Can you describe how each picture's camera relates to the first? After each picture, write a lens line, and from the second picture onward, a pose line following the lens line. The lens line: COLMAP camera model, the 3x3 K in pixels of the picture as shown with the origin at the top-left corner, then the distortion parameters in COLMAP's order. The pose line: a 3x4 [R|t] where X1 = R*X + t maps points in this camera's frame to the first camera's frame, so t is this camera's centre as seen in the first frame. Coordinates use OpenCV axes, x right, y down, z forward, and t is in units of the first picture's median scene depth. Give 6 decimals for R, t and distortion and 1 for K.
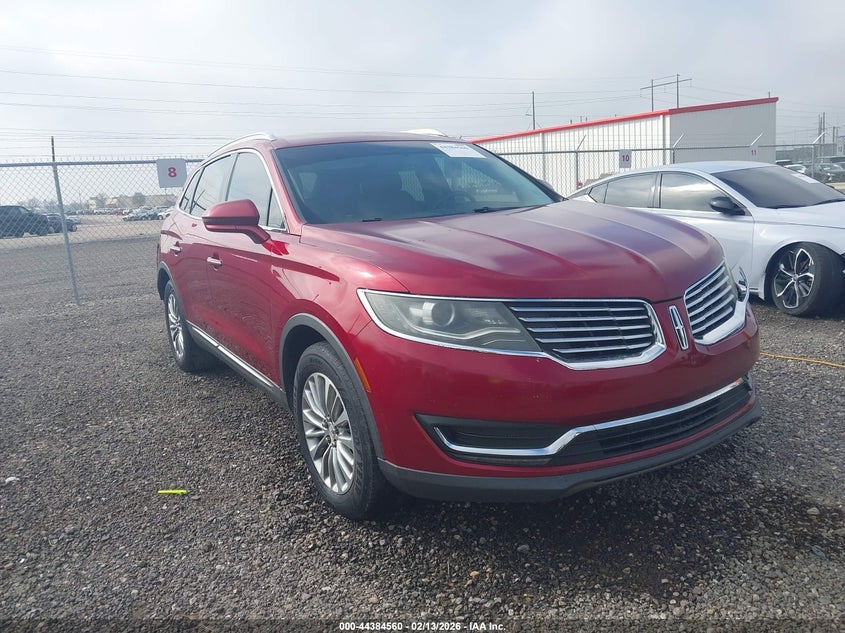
lens RADIAL K [[633.2, 0, 422.5], [0, 633.2, 316.5], [0, 0, 1]] dist [0.000928, -0.000777]
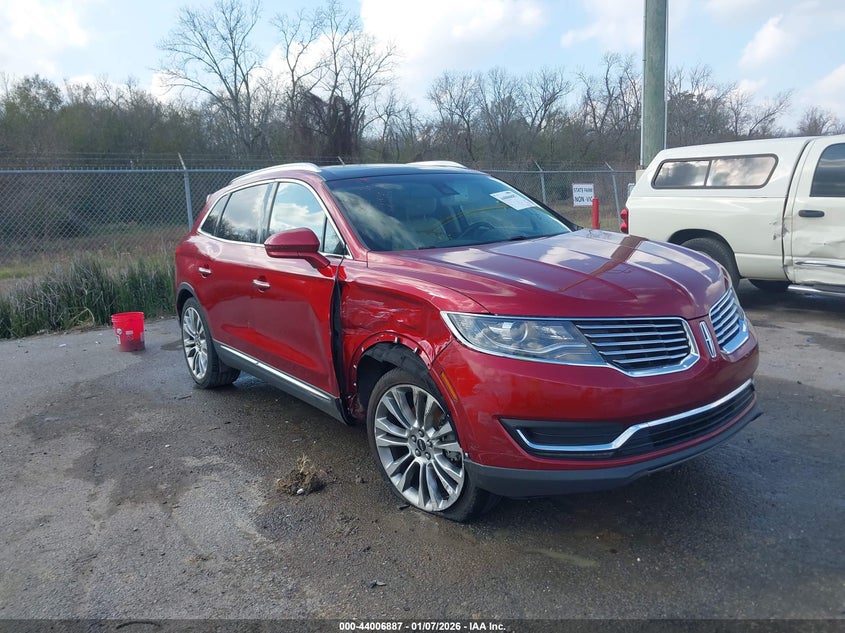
lens RADIAL K [[633.2, 0, 422.5], [0, 633.2, 316.5], [0, 0, 1]] dist [0.000928, -0.000777]
pose [[0.992417, -0.012969, 0.122231, -0.284294], [0.015210, 0.999733, -0.017415, -0.014548], [-0.121973, 0.019142, 0.992349, -0.135053]]
